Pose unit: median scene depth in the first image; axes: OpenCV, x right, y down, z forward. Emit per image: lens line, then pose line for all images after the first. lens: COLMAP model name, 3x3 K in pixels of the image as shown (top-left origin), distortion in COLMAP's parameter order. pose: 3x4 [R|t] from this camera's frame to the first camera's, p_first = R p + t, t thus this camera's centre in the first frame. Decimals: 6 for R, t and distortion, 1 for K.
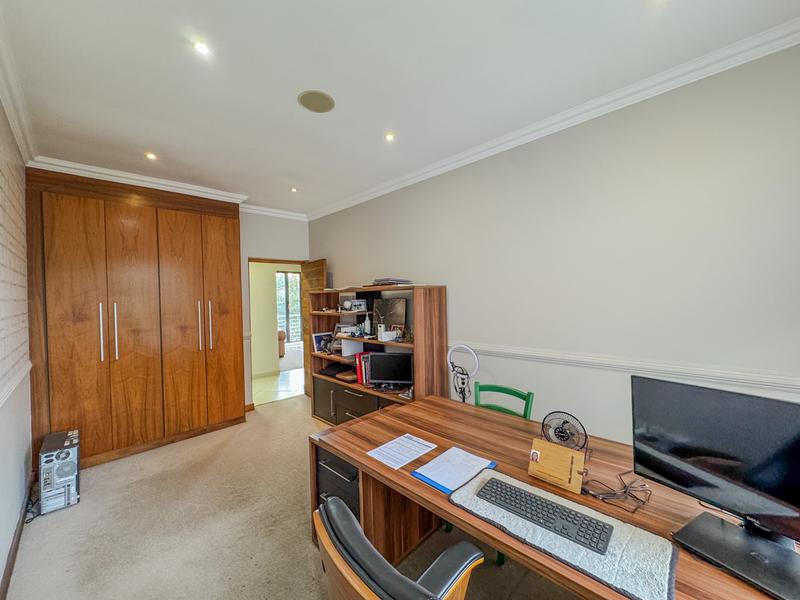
lens RADIAL K [[317.7, 0, 400.0], [0, 317.7, 300.0], [0, 0, 1]] dist [-0.002569, 0.000227]
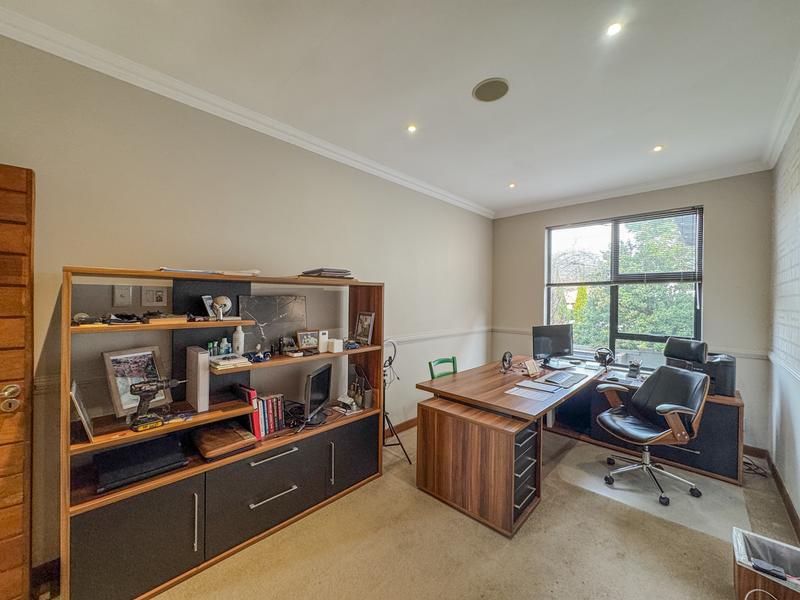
lens RADIAL K [[317.7, 0, 400.0], [0, 317.7, 300.0], [0, 0, 1]] dist [-0.002569, 0.000227]
pose [[-0.015628, 0.016712, 0.999738, -0.992013], [-0.002781, 0.999856, -0.016758, 0.023189], [-0.999874, -0.003042, -0.015580, 1.057171]]
